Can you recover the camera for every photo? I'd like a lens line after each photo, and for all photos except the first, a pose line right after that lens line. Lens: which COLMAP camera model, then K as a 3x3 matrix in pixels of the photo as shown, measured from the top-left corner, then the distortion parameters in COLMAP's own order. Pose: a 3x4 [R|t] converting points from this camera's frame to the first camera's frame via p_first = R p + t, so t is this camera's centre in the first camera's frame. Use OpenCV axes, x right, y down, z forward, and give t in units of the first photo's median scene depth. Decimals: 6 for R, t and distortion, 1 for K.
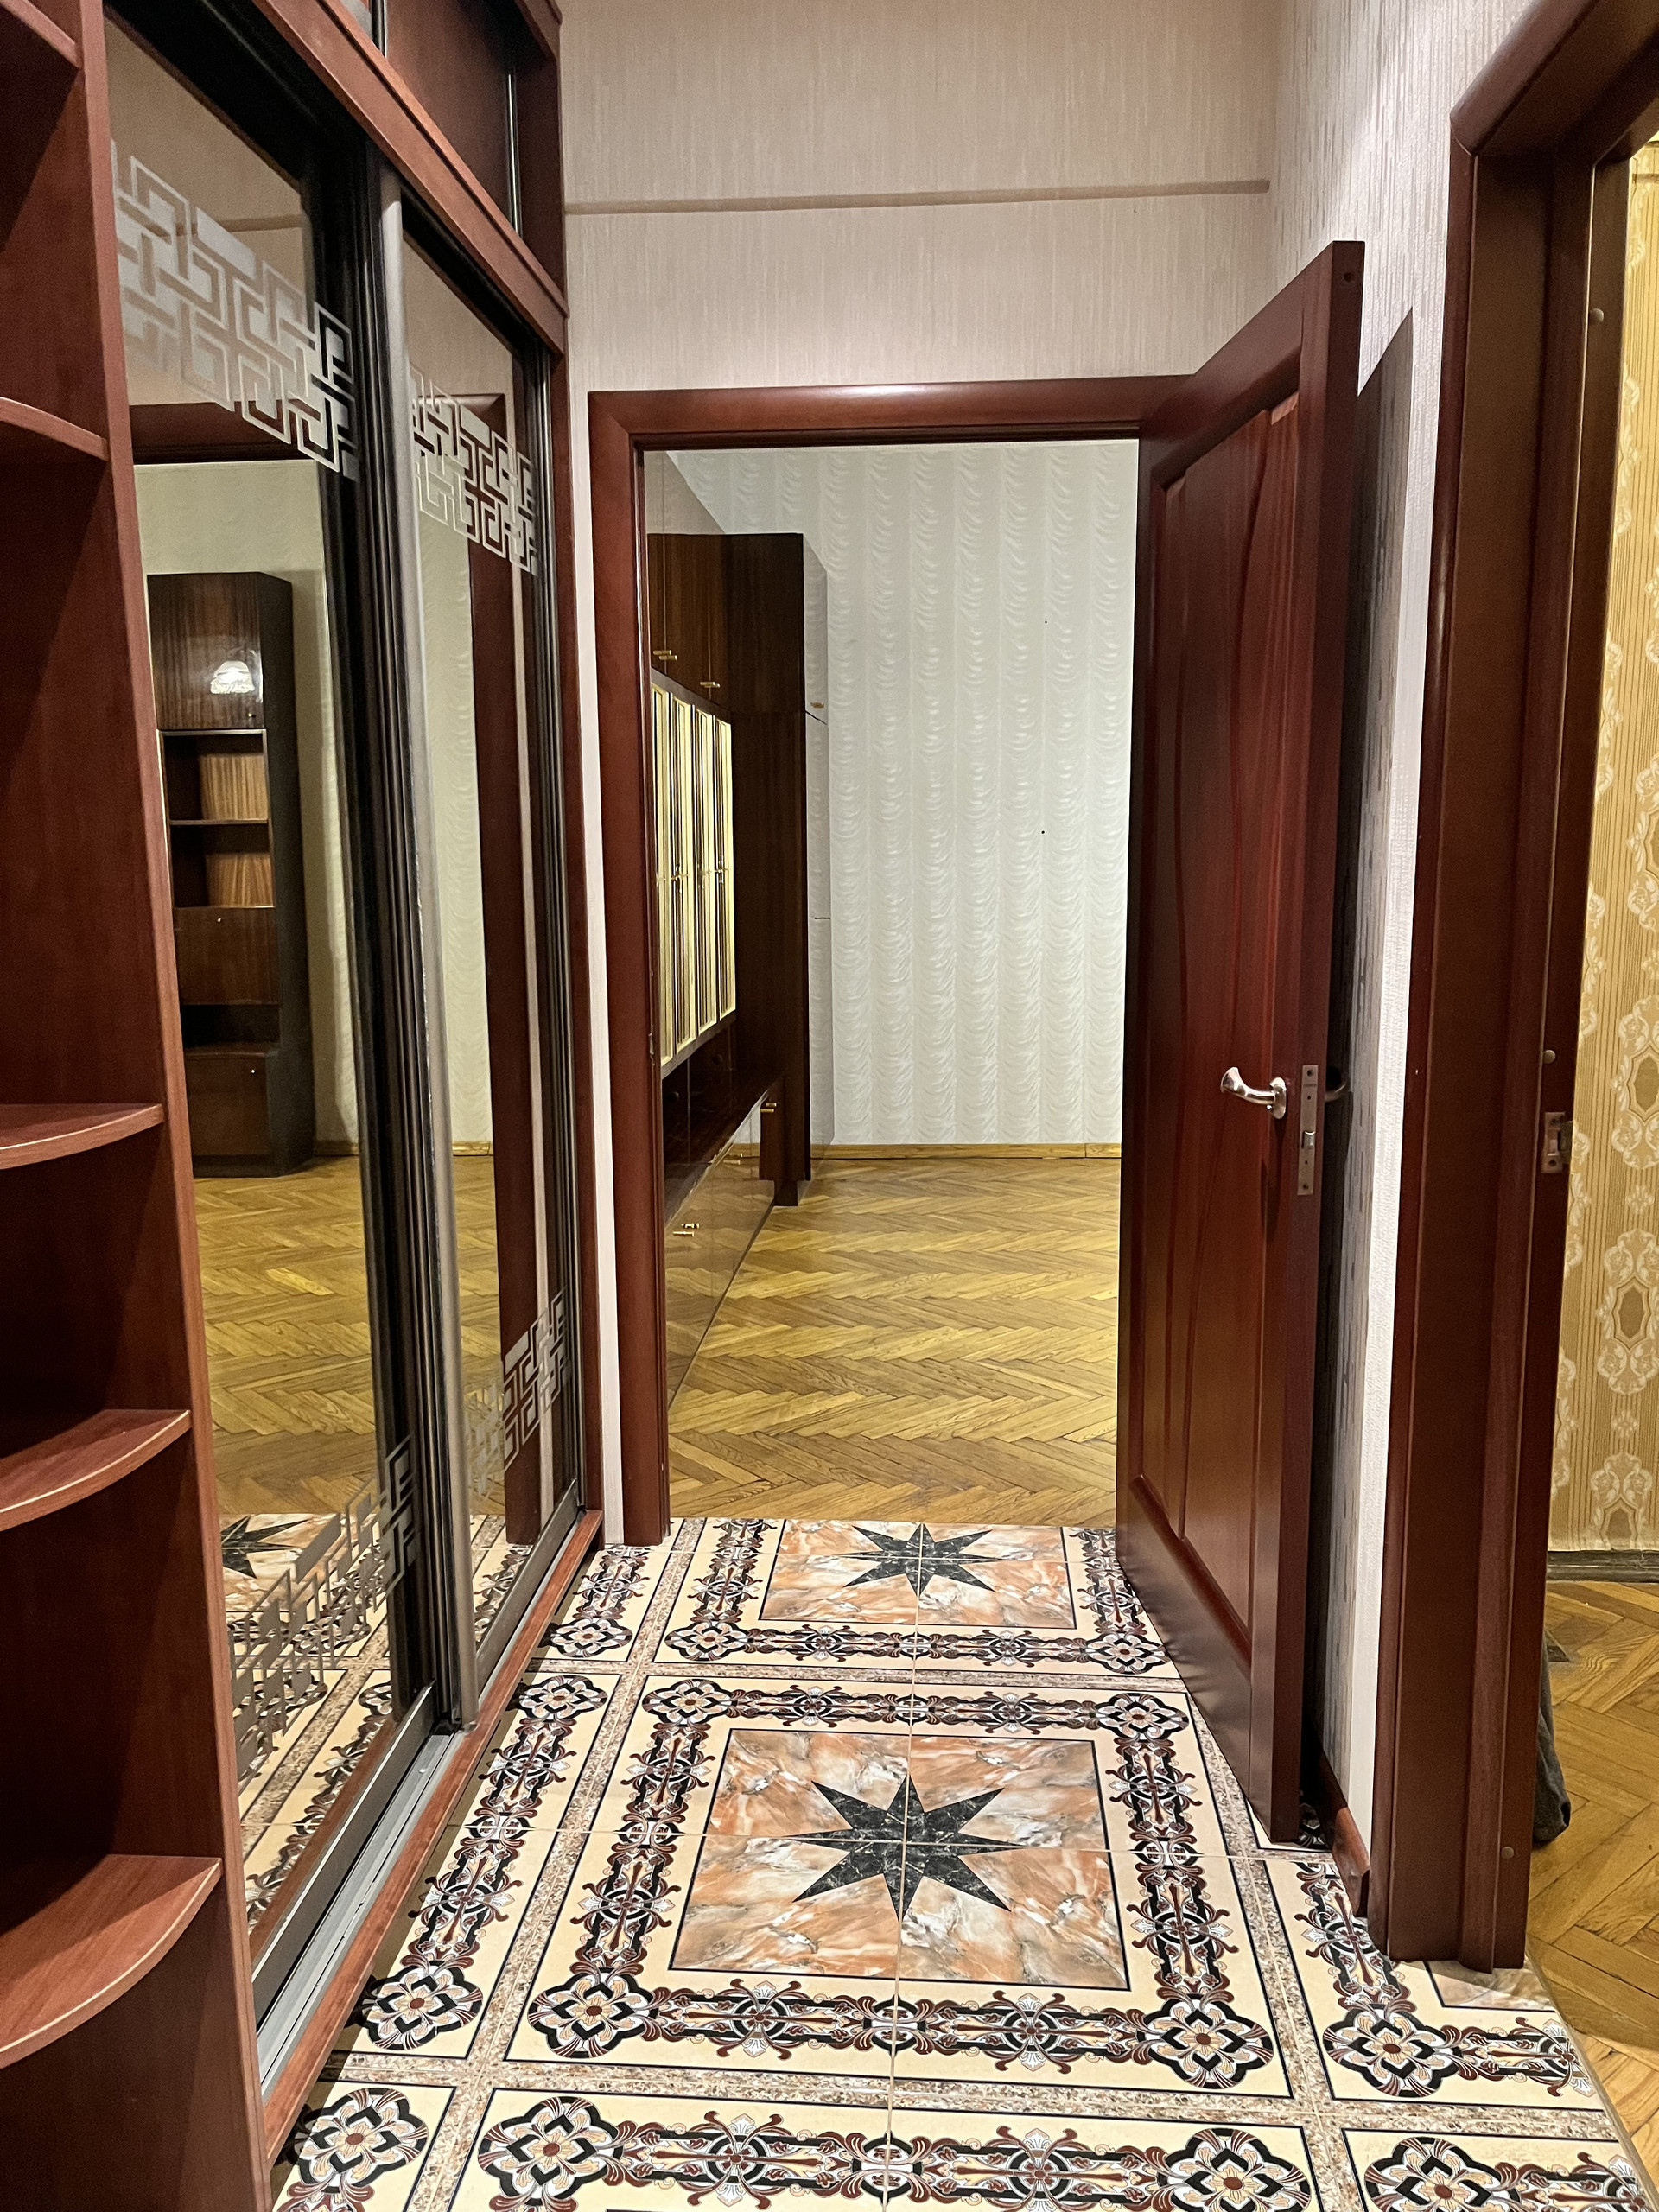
lens RADIAL K [[1676.4, 0, 837.4], [0, 1676.4, 1113.3], [0, 0, 1]] dist [0.077228, -0.096329]
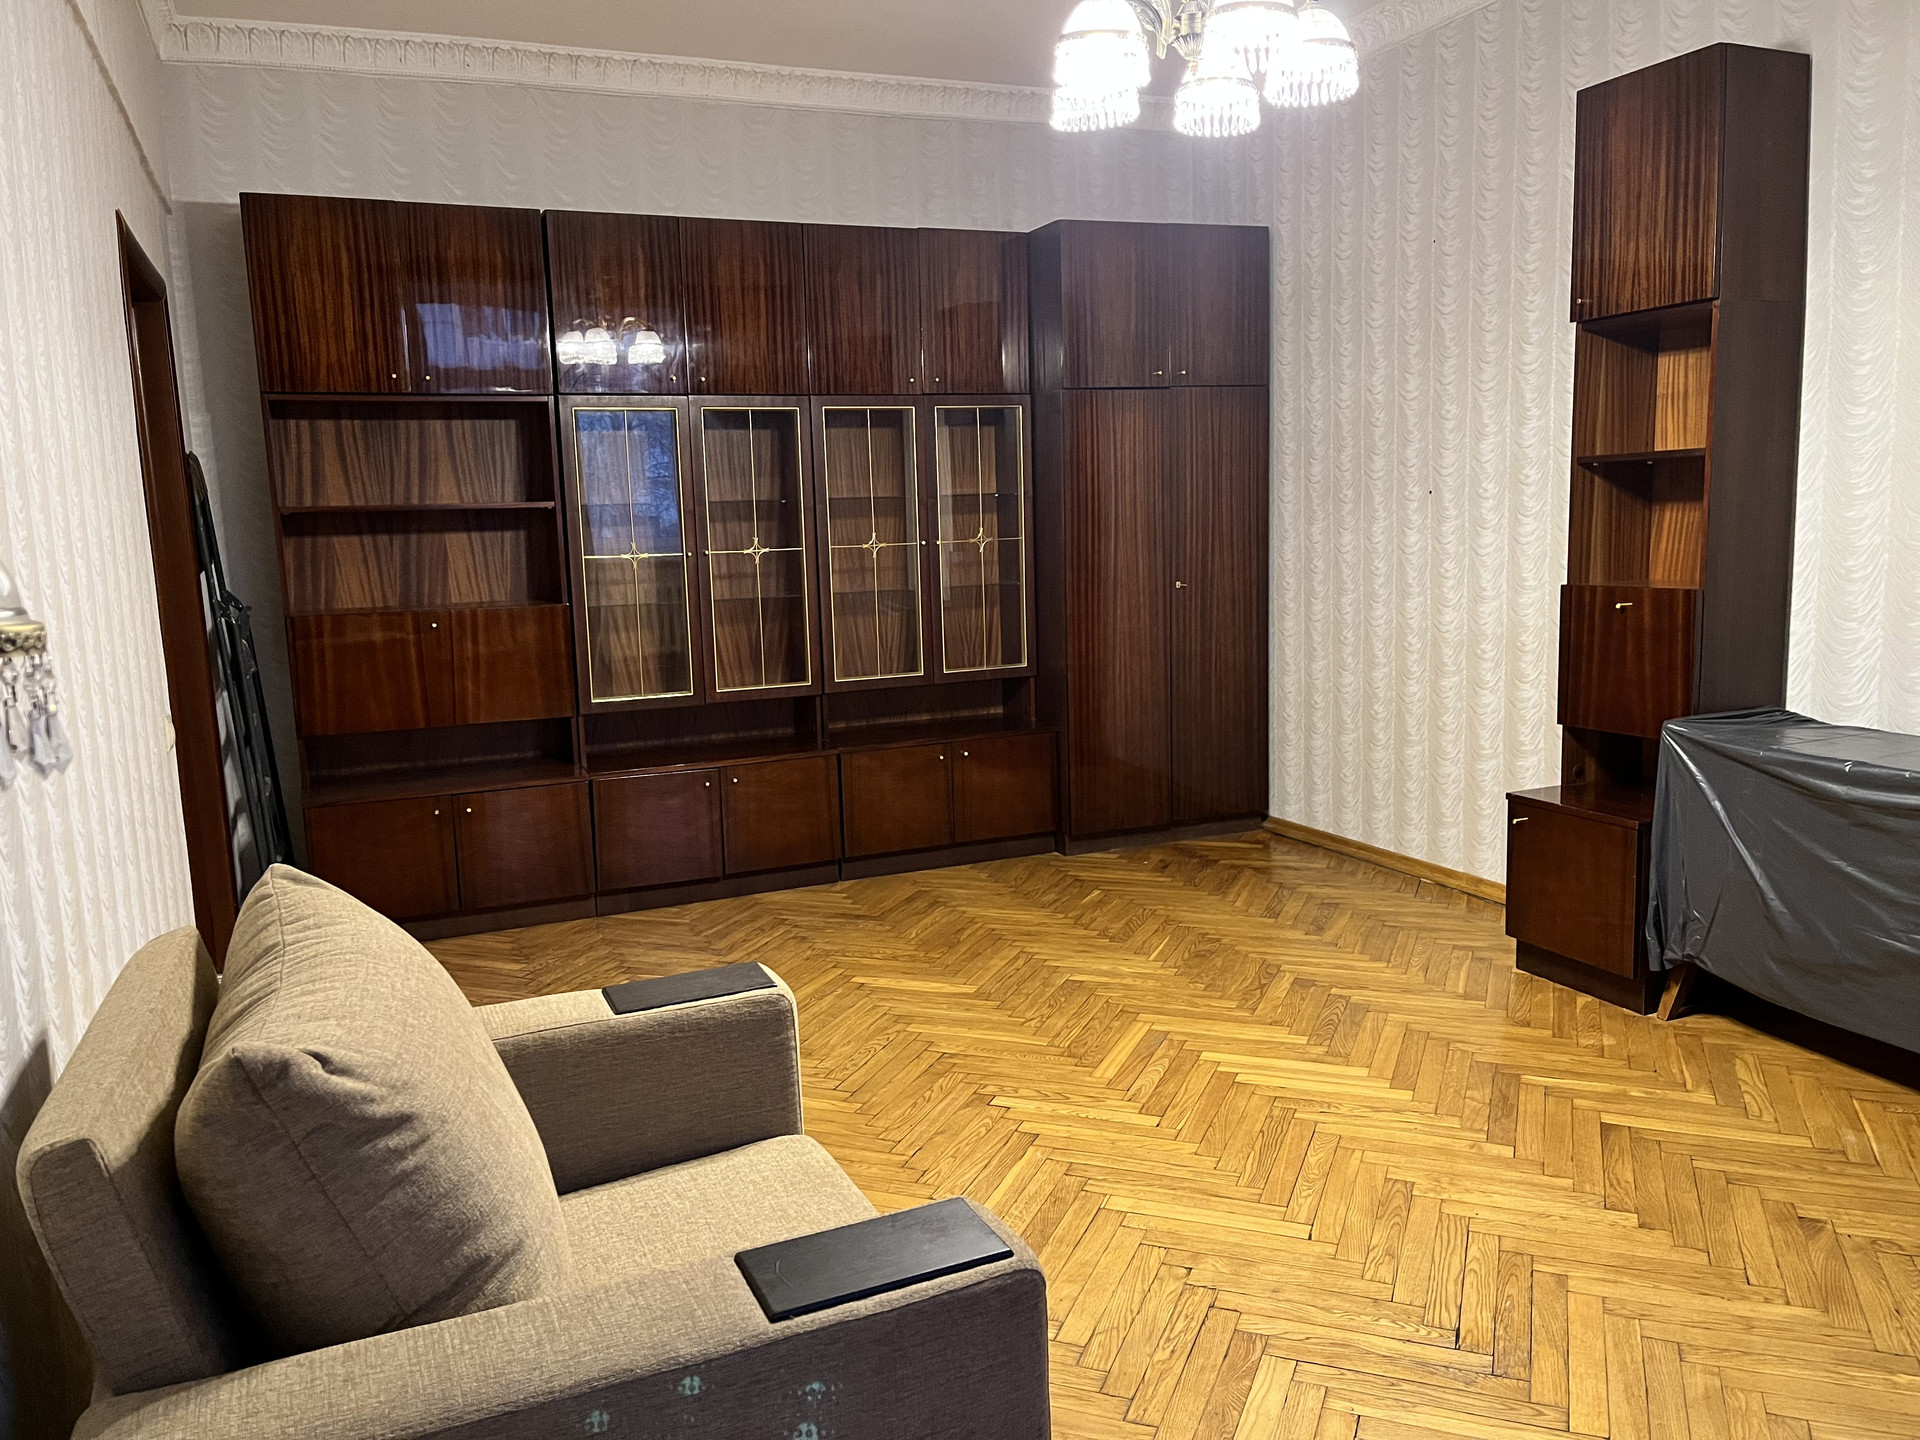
lens RADIAL K [[1455.1, 0, 960.0], [0, 1455.1, 720.0], [0, 0, 1]] dist [0.077228, -0.096329]
pose [[0.455835, 0.123202, -0.881496, 0.691394], [-0.116059, 0.990146, 0.078372, -0.085635], [0.882465, 0.066581, 0.465642, 0.467258]]
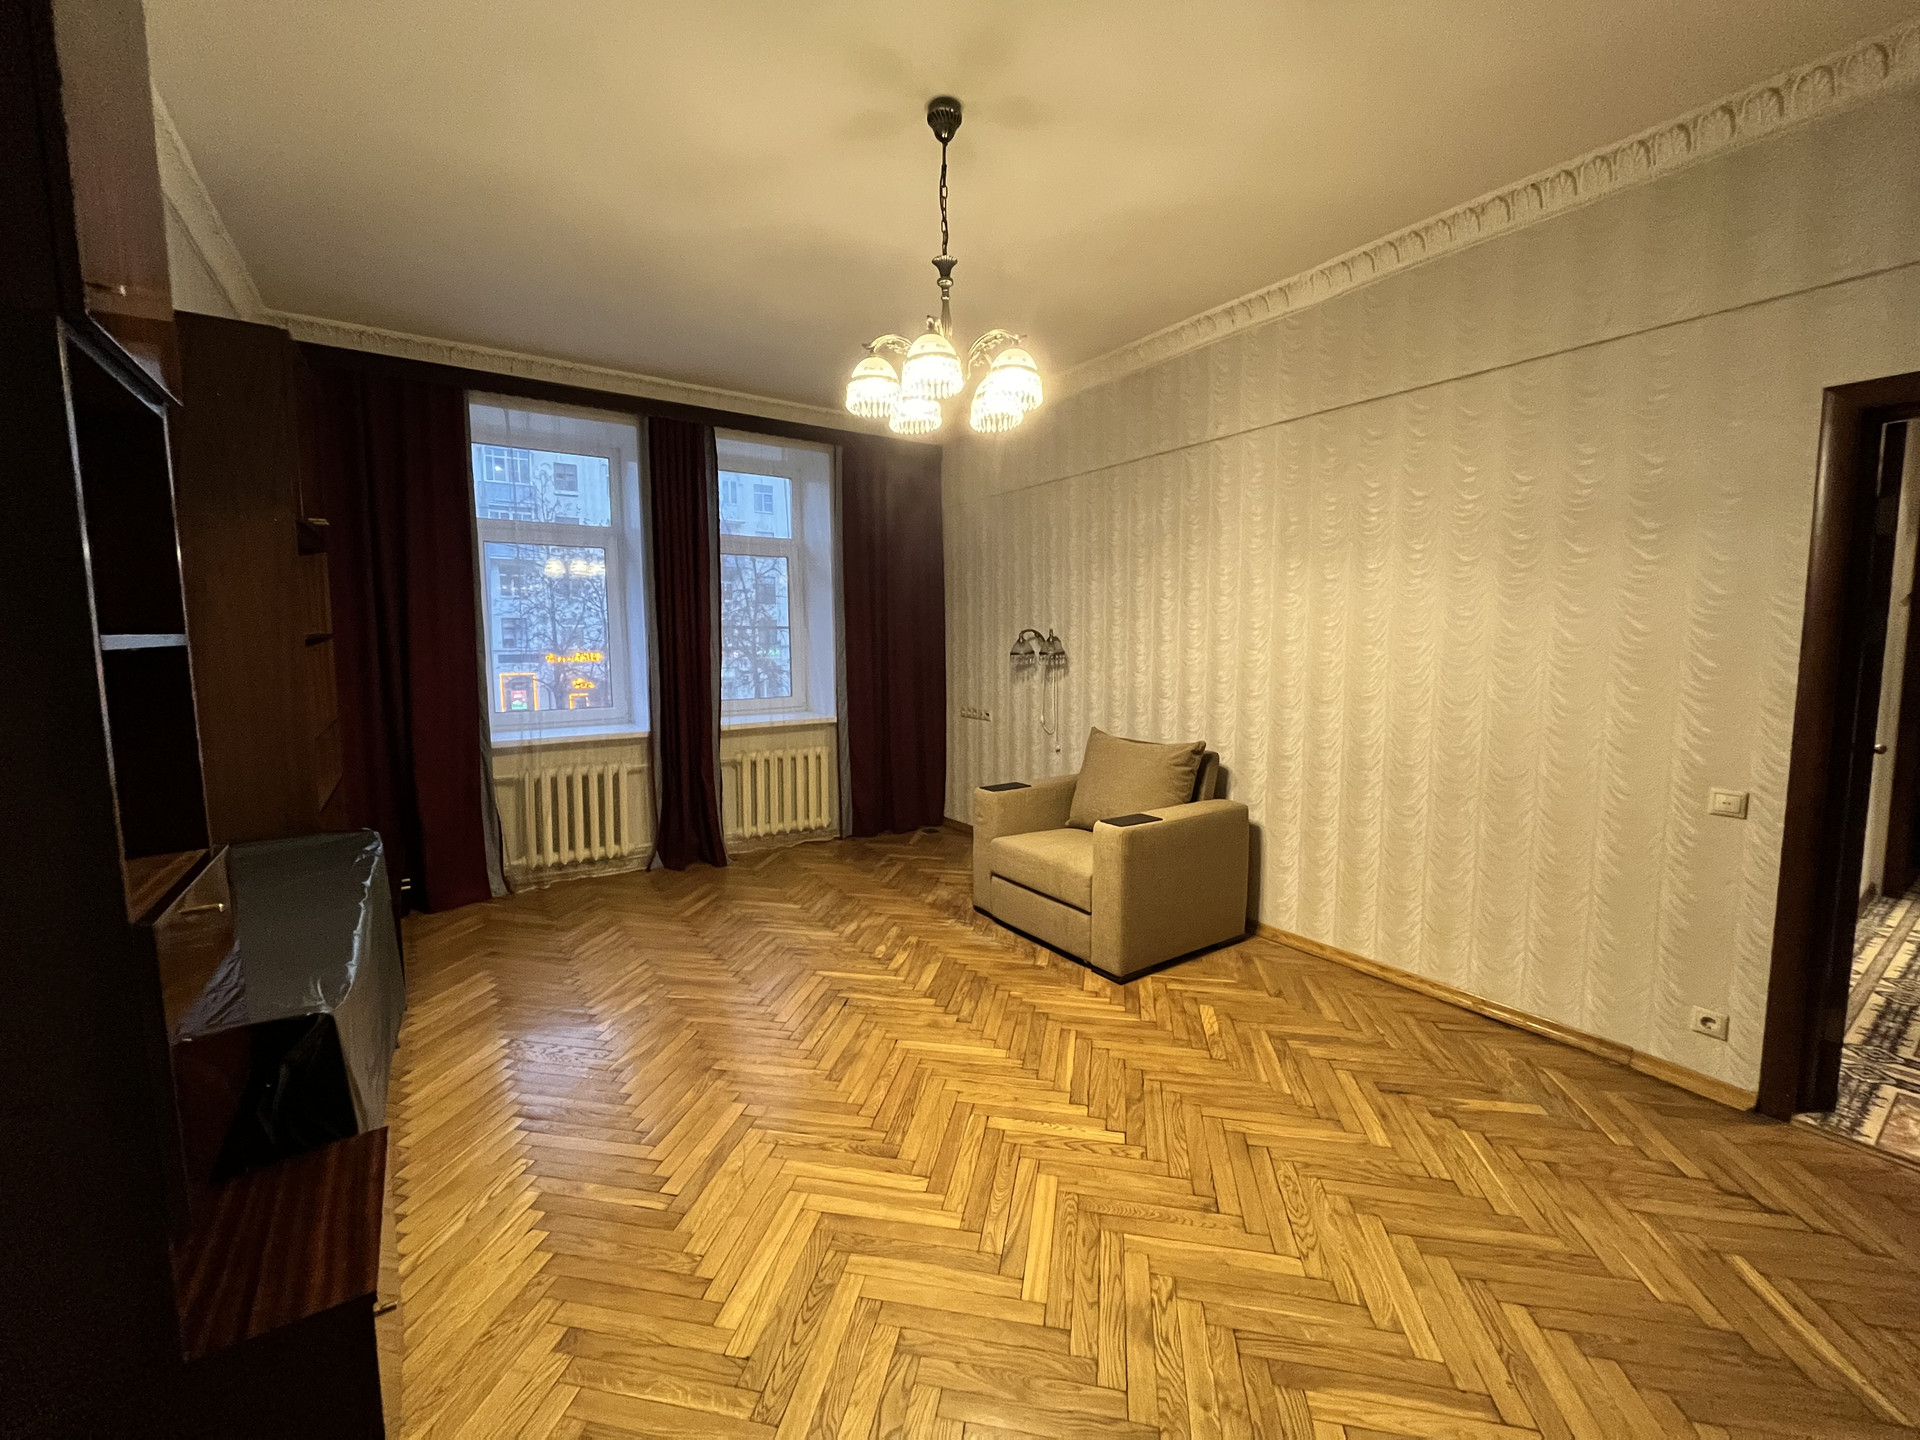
lens RADIAL K [[775.5, 0, 963.2], [0, 775.5, 709.8], [0, 0, 1]] dist [-0.000193, 0.000527]
pose [[-0.623666, -0.061857, 0.779240, 0.062086], [0.138345, 0.972393, 0.187914, -0.165409], [-0.769351, 0.225000, -0.597891, 0.931694]]
